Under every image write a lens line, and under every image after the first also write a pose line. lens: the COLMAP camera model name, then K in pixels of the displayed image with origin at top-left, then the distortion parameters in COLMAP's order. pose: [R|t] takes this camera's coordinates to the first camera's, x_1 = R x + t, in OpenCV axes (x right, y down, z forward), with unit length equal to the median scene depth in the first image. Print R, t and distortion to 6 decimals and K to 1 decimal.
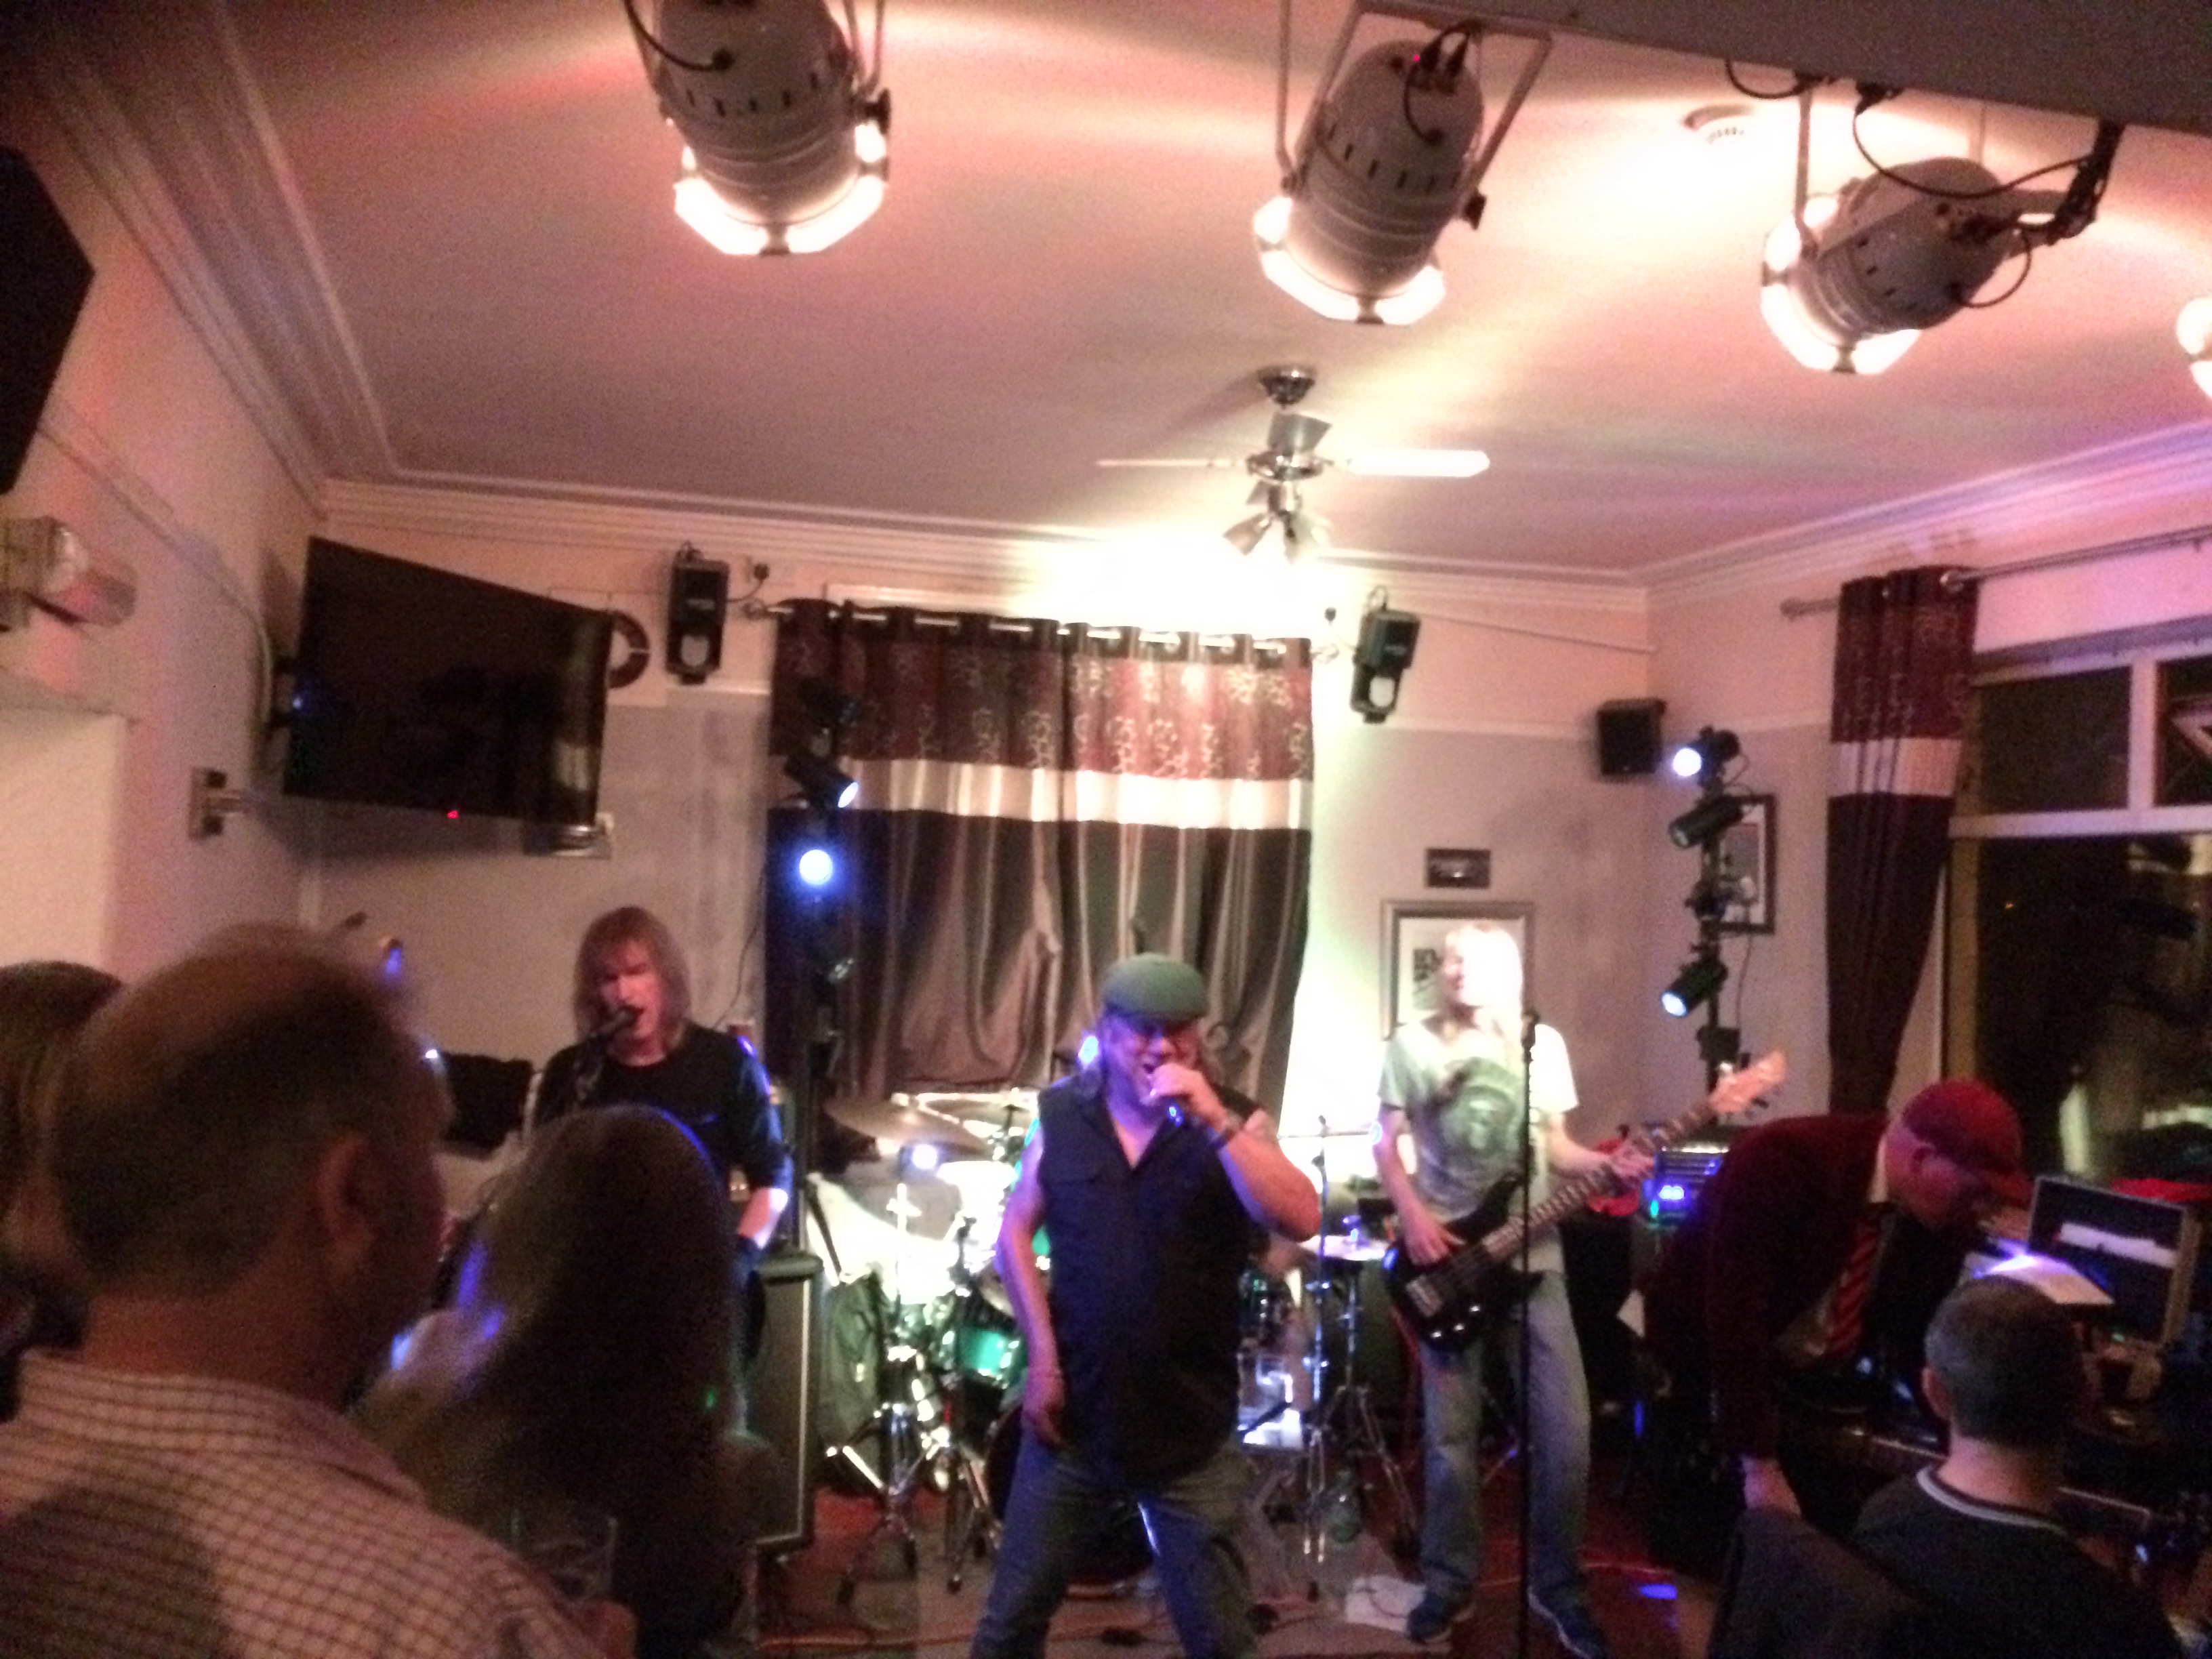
lens RADIAL K [[1870.3, 0, 1105.0], [0, 1870.3, 824.9], [0, 0, 1]] dist [0.065637, -0.069664]
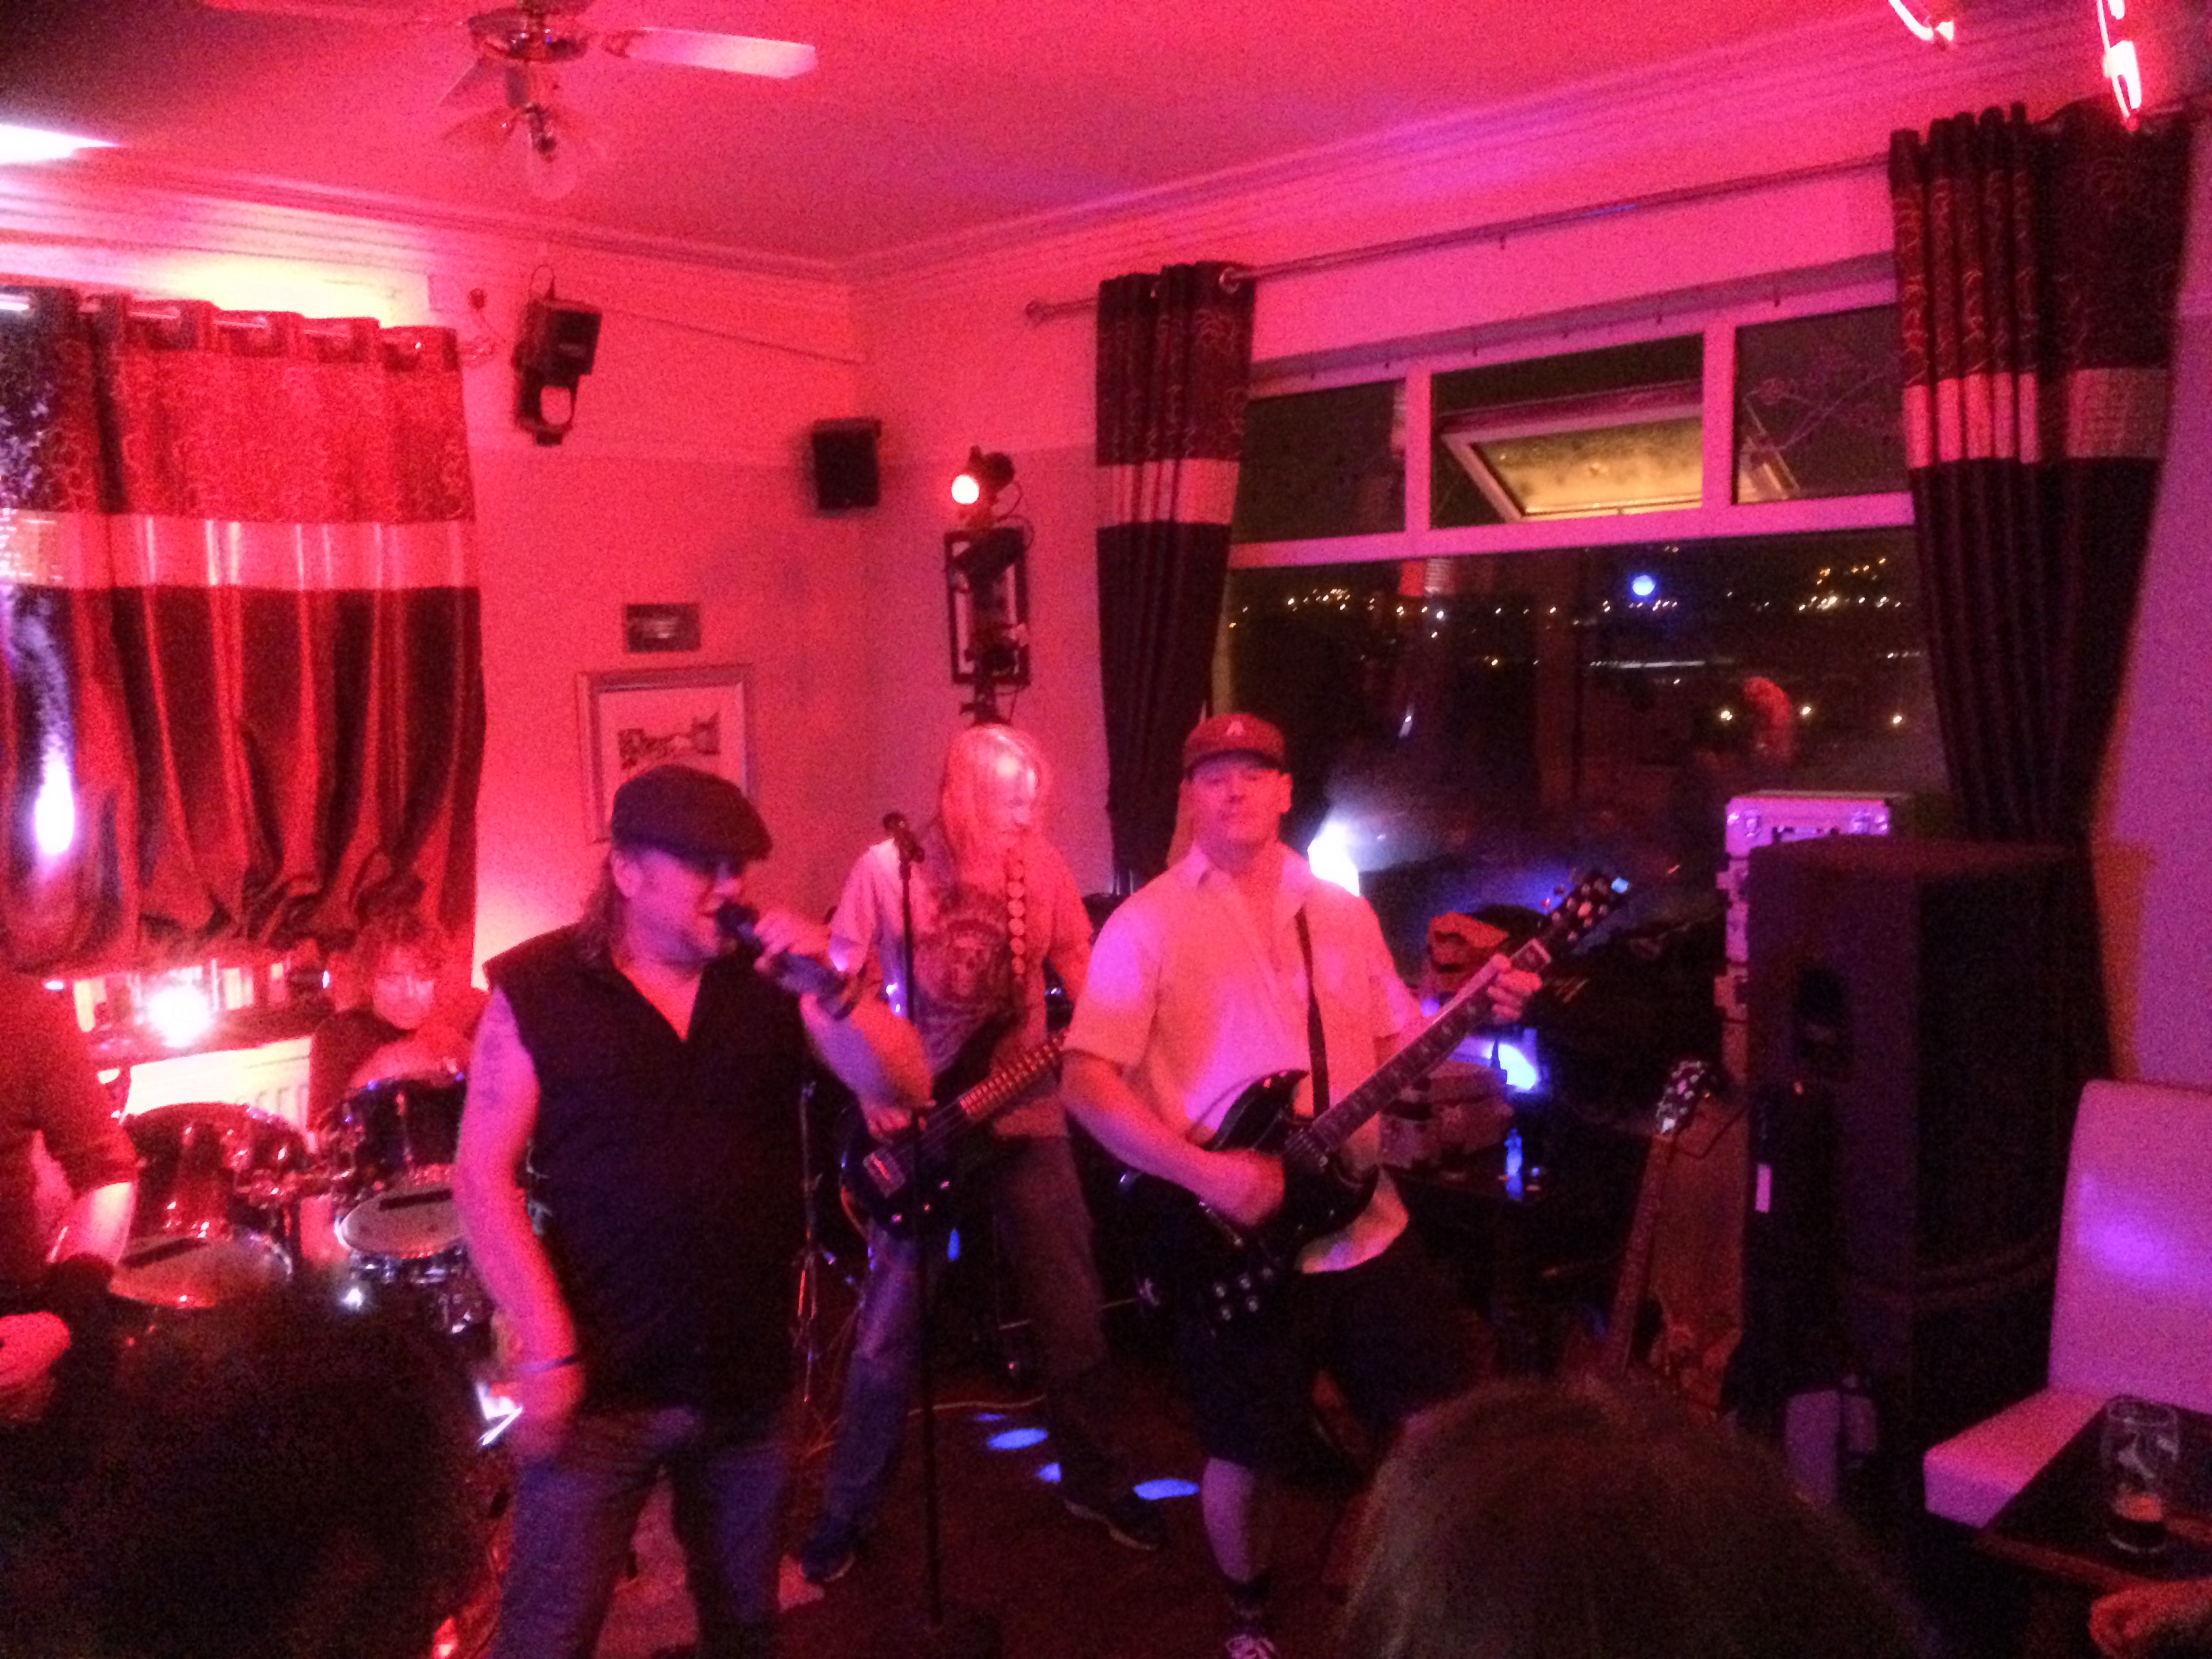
lens RADIAL K [[1870.3, 0, 1101.1], [0, 1870.3, 817.7], [0, 0, 1]] dist [0.065637, -0.069664]
pose [[0.871422, -0.099436, 0.480350, -0.051630], [0.034940, 0.989334, 0.141413, -0.004271], [-0.489288, -0.106447, 0.865602, 0.202188]]
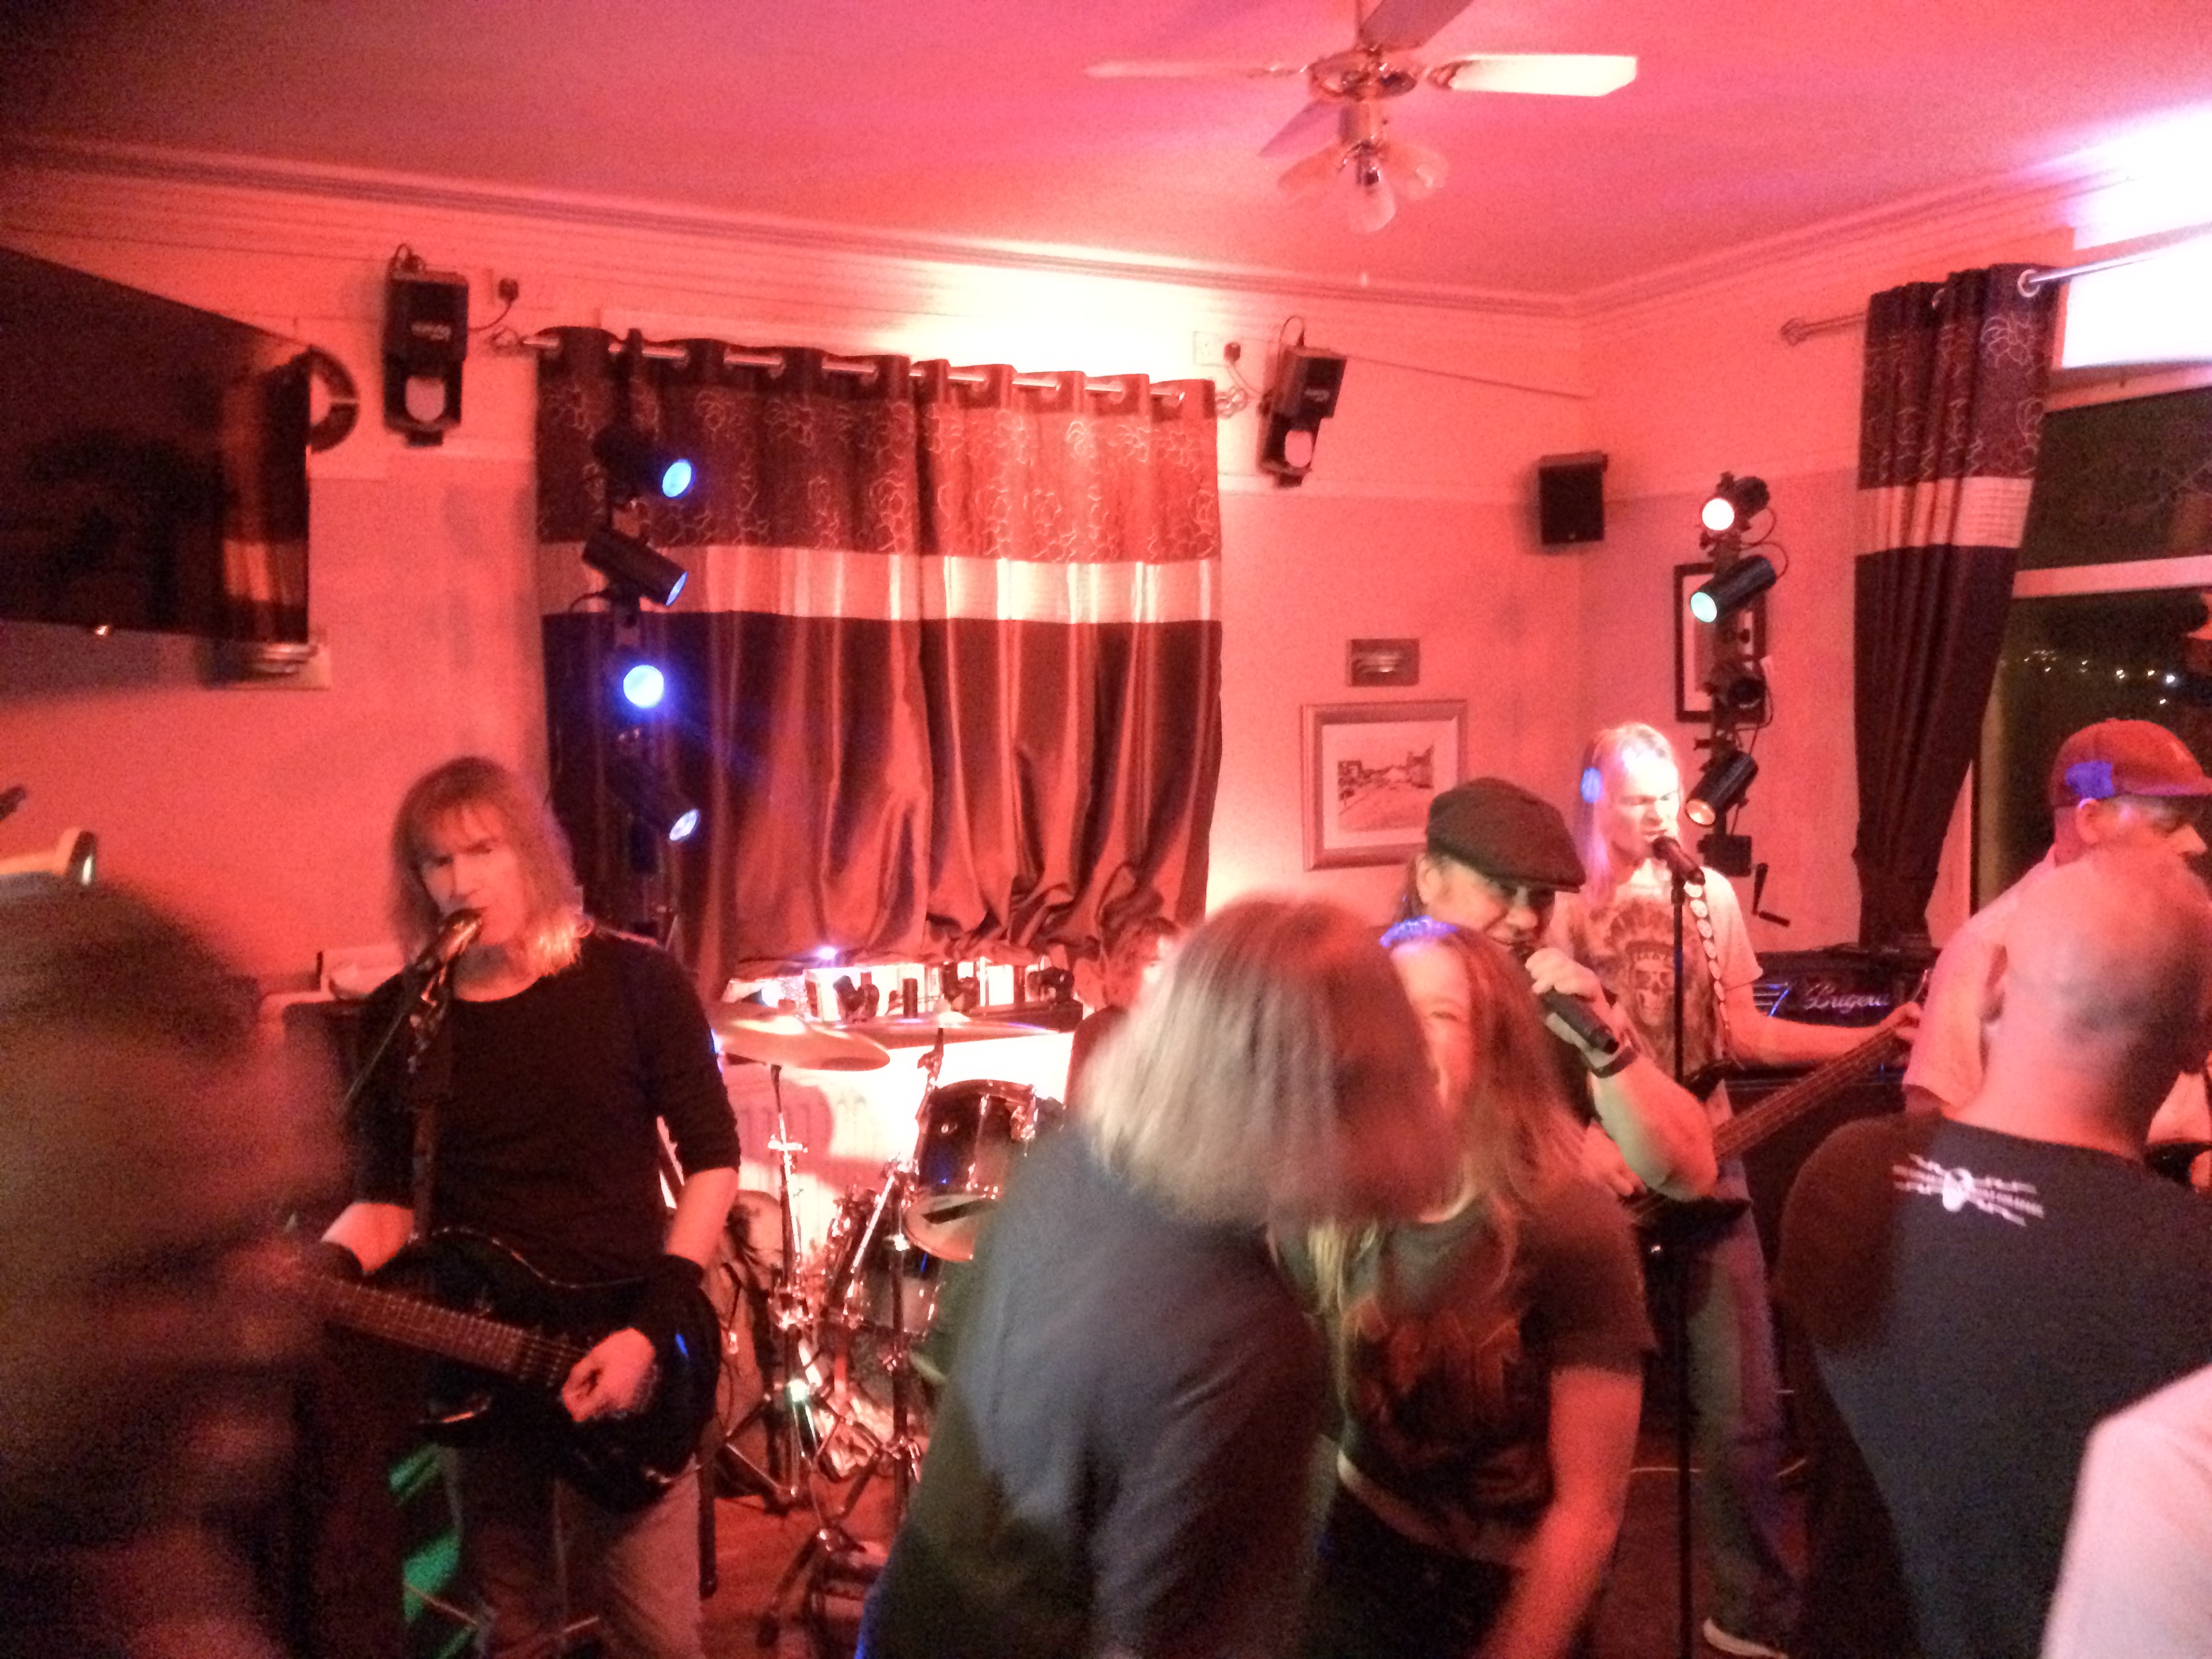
lens RADIAL K [[1870.3, 0, 1097.7], [0, 1870.3, 822.2], [0, 0, 1]] dist [0.065637, -0.069664]
pose [[0.983297, -0.053874, 0.173854, -0.094610], [0.037102, 0.994463, 0.098322, 0.007753], [-0.178188, -0.090230, 0.979851, 0.211797]]
